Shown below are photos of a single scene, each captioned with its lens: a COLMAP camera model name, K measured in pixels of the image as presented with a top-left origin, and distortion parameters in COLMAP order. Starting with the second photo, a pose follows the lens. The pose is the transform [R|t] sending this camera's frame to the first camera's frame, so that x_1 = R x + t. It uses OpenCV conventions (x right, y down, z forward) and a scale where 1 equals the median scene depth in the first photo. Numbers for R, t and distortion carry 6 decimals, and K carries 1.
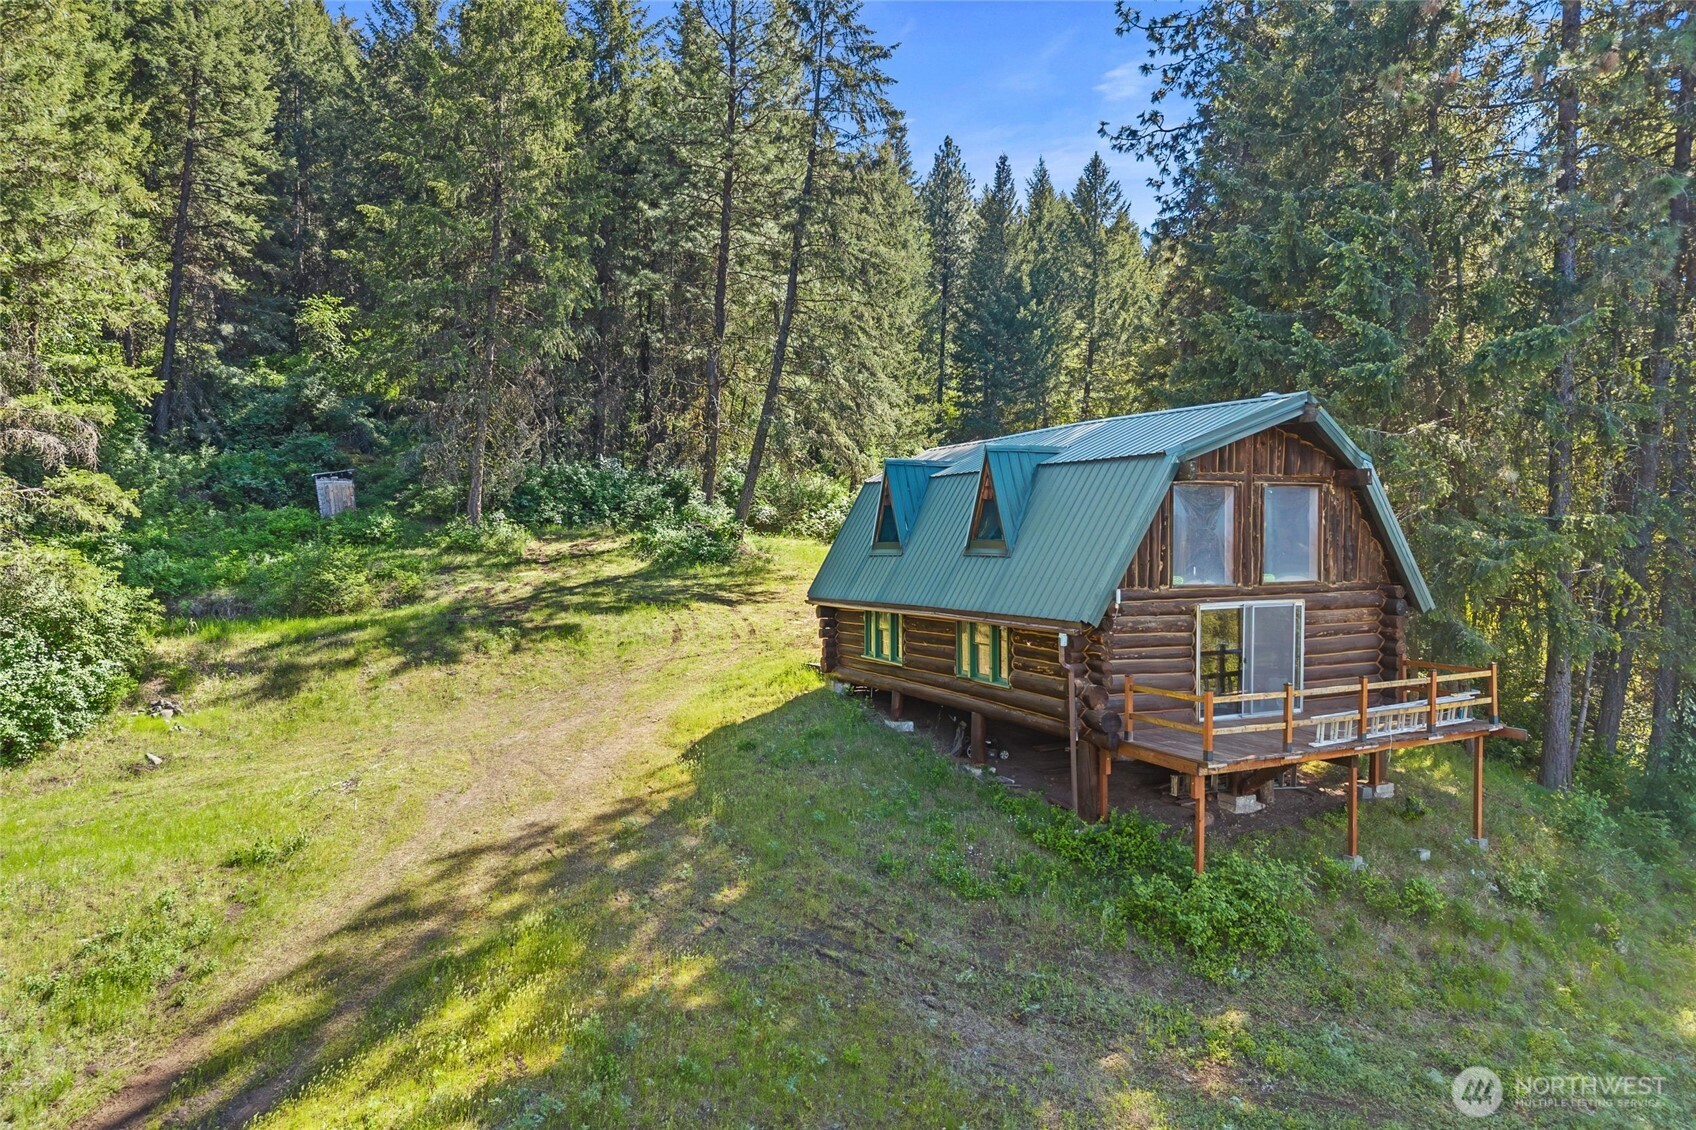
lens RADIAL K [[1151.3, 0, 843.2], [0, 1151.3, 542.3], [0, 0, 1]] dist [0.027933, -0.004890]
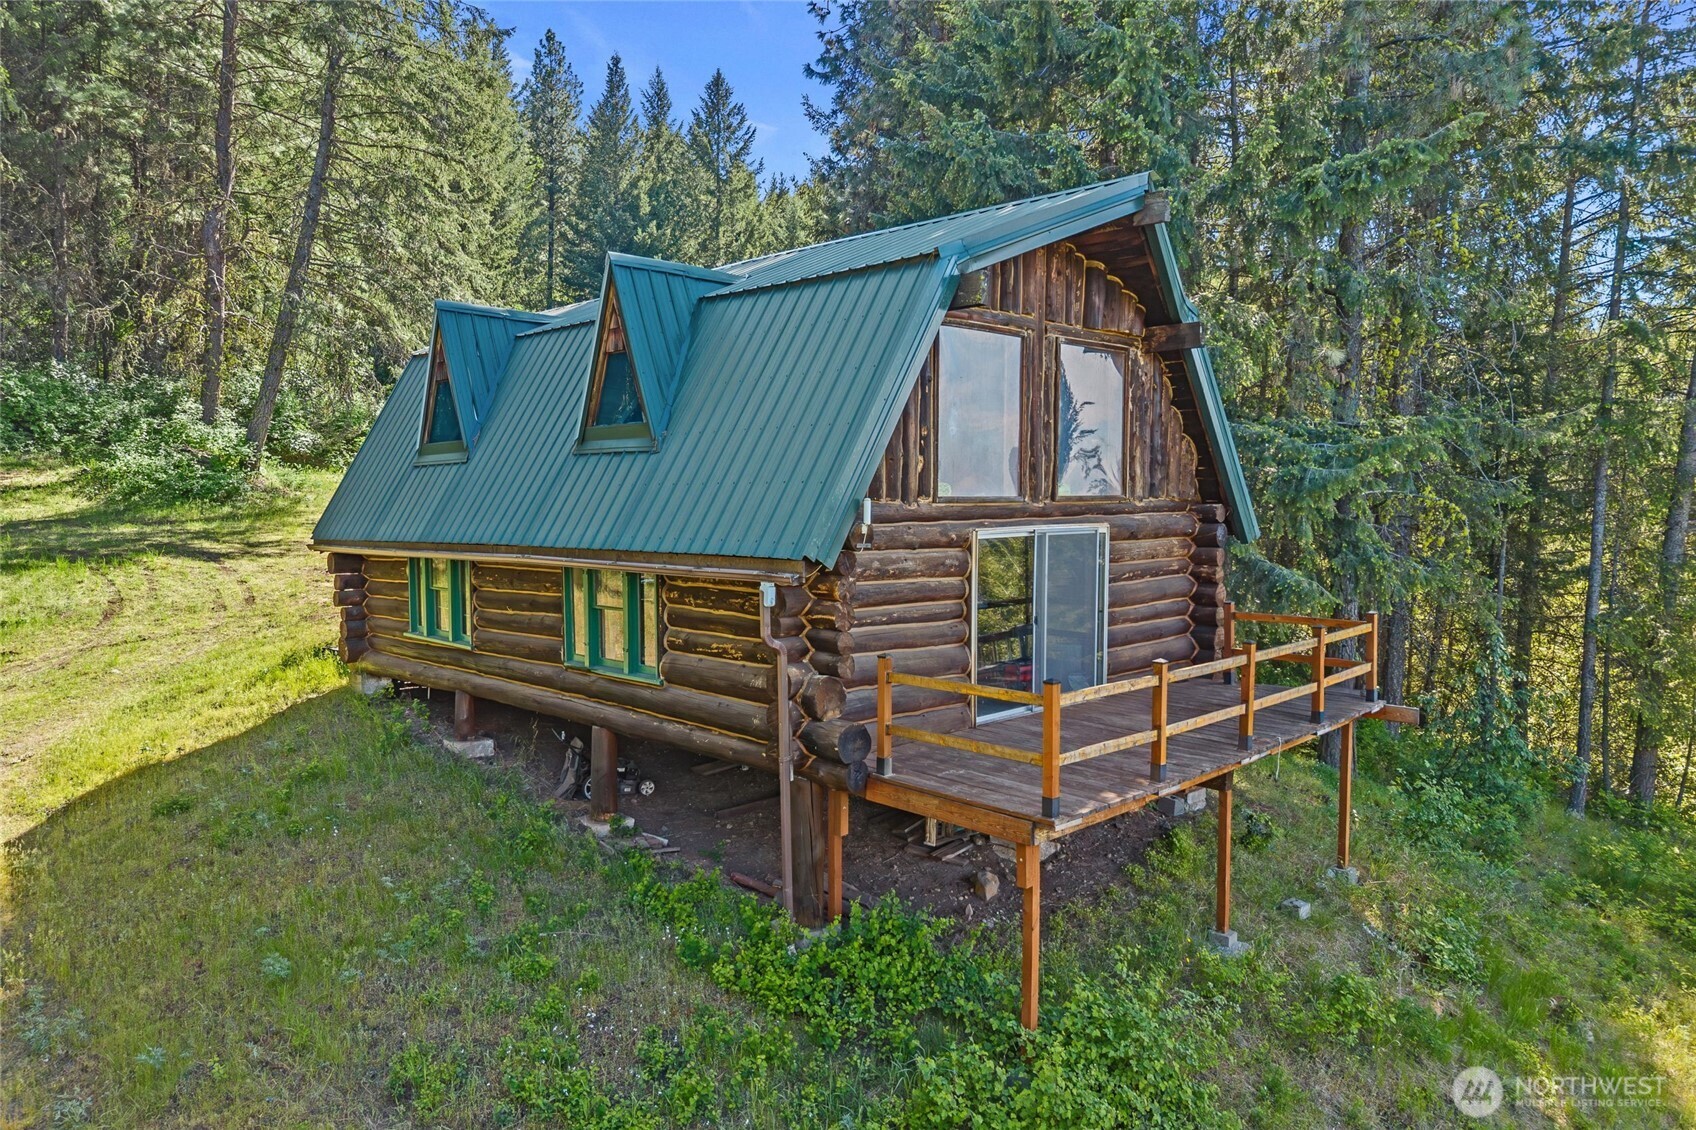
lens RADIAL K [[1153.7, 0, 825.6], [0, 1153.7, 566.0], [0, 0, 1]] dist [0.096111, -0.150541]
pose [[0.951405, -0.018368, 0.307396, 0.042804], [0.002031, 0.998572, 0.053380, 0.034527], [-0.307937, -0.050162, 0.950083, 0.389464]]
